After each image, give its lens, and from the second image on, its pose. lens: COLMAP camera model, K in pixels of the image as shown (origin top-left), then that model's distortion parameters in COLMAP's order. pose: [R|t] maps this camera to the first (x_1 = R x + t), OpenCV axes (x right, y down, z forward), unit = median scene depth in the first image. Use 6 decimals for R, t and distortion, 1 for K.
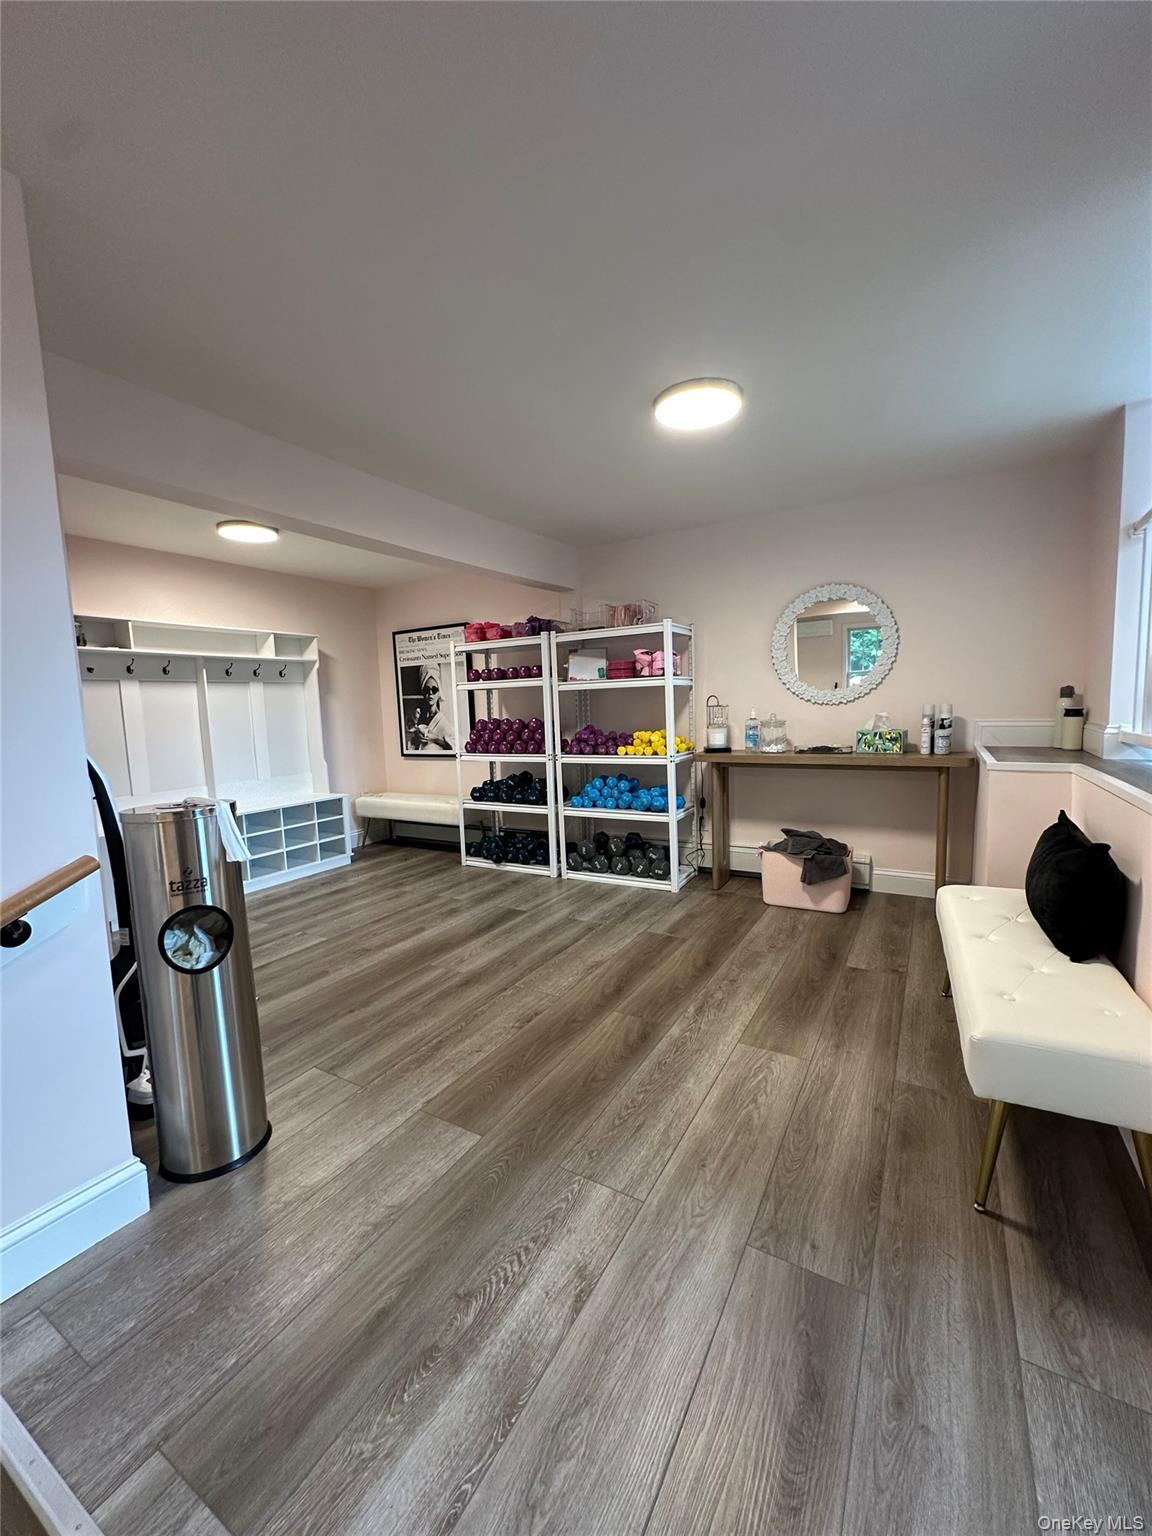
lens RADIAL K [[612.7, 0, 569.8], [0, 612.7, 771.2], [0, 0, 1]] dist [0.001696, 0.000347]
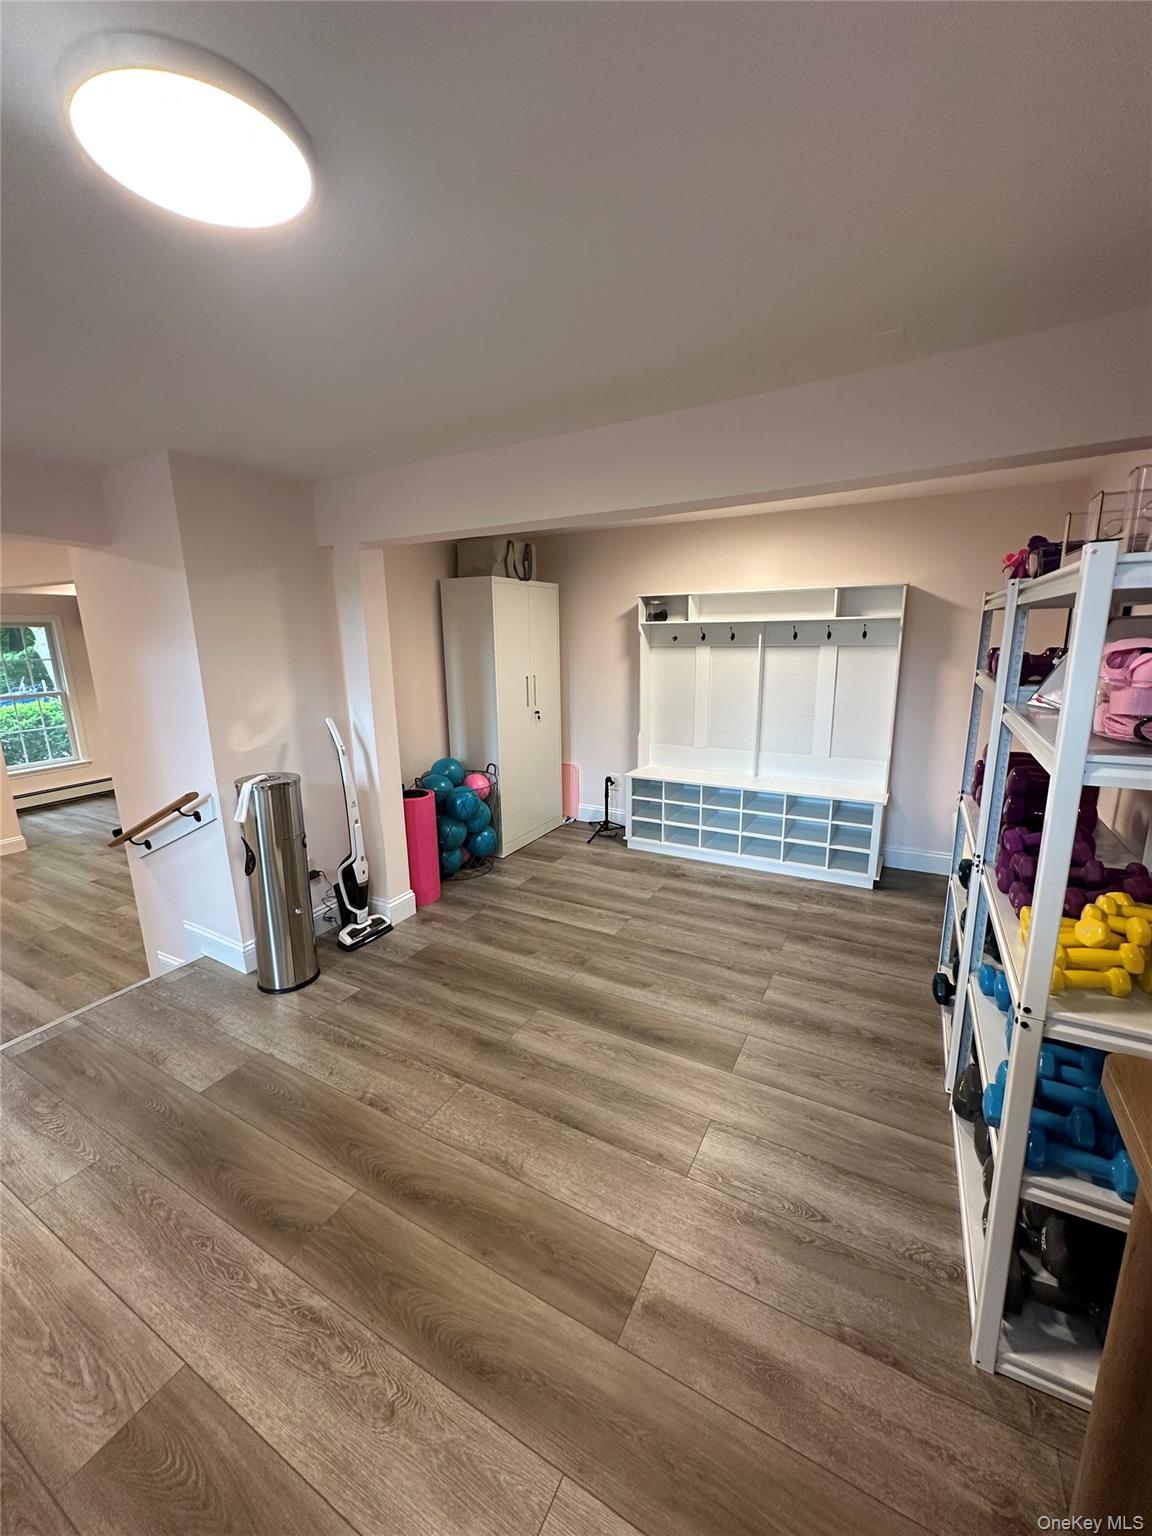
lens RADIAL K [[612.7, 0, 575.9], [0, 612.7, 763.9], [0, 0, 1]] dist [0.001696, 0.000347]
pose [[0.033854, 0.244048, -0.969172, 0.512617], [-0.087466, 0.966731, 0.240378, -0.233931], [0.995592, 0.076632, 0.054074, 0.899970]]
